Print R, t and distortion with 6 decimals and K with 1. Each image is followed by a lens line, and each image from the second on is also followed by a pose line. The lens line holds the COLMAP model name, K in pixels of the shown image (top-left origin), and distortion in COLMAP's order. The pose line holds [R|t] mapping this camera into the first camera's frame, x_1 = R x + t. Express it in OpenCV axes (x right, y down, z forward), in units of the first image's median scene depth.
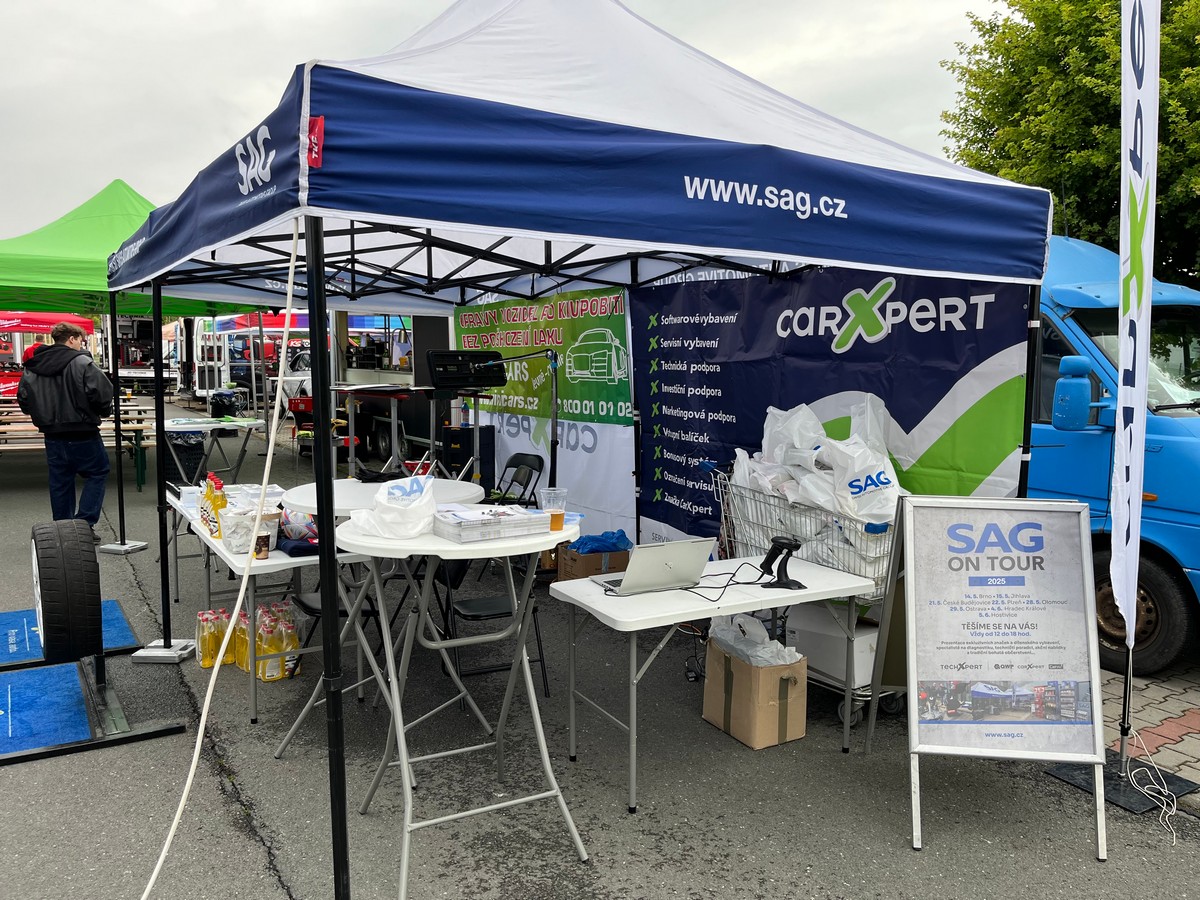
lens RADIAL K [[902.5, 0, 602.3], [0, 902.5, 466.0], [0, 0, 1]] dist [0.070356, -0.101223]
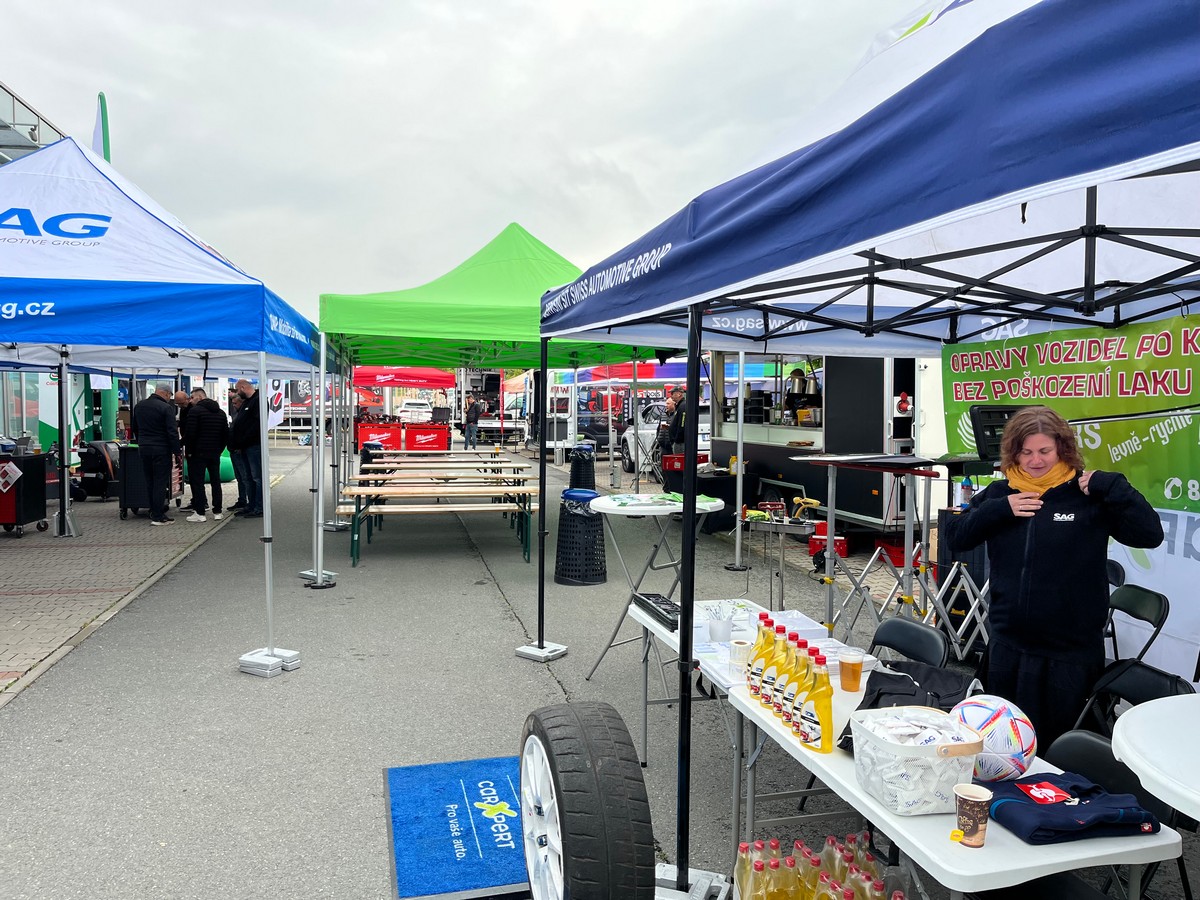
lens RADIAL K [[902.5, 0, 602.3], [0, 902.5, 466.0], [0, 0, 1]] dist [0.070356, -0.101223]
pose [[0.948524, 0.015218, -0.316340, -0.247341], [-0.031473, 0.998430, -0.046337, -0.043564], [0.315138, 0.053908, 0.947514, 0.275484]]
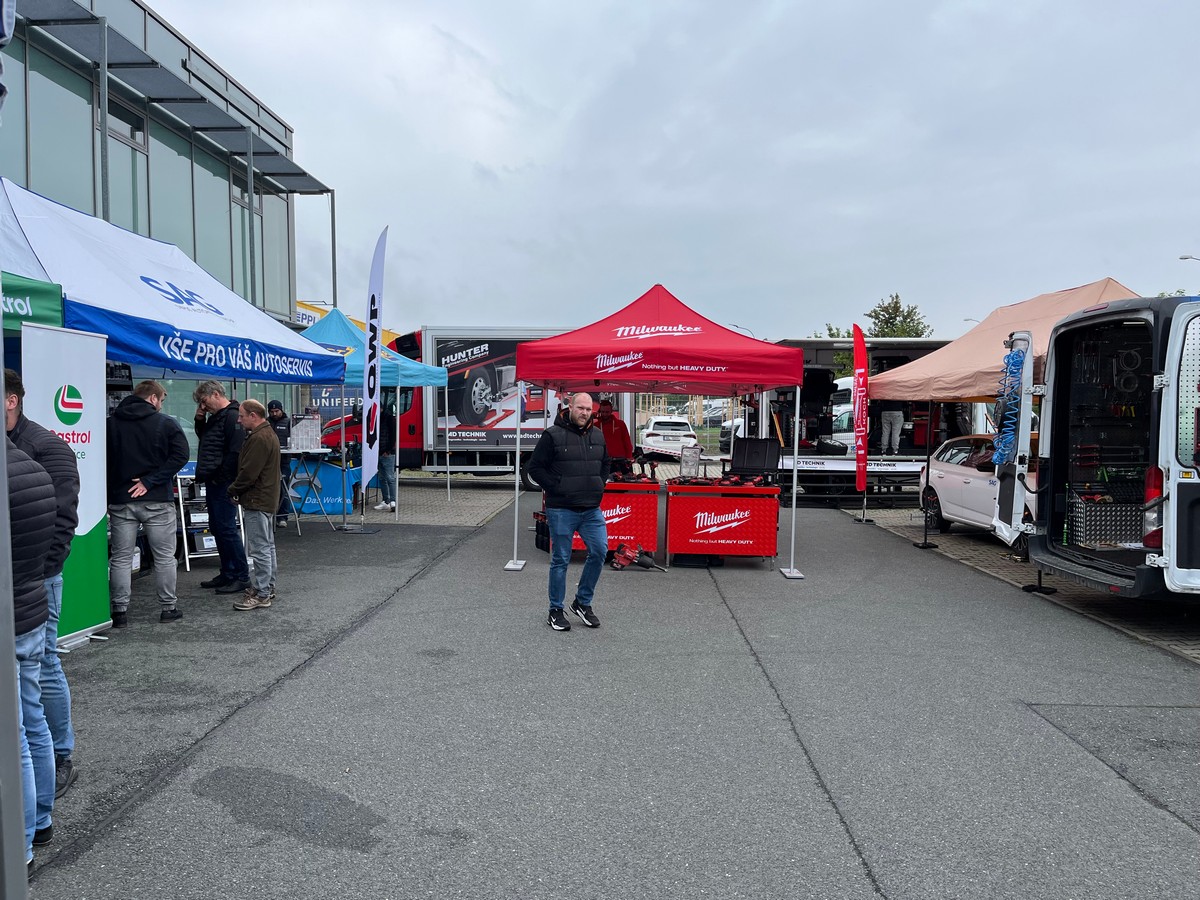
lens RADIAL K [[902.5, 0, 602.3], [0, 902.5, 466.0], [0, 0, 1]] dist [0.070356, -0.101223]
pose [[0.833679, 0.019299, -0.551912, -1.571333], [-0.057432, 0.997000, -0.051891, -0.324353], [0.549255, 0.074958, 0.832286, 2.415722]]
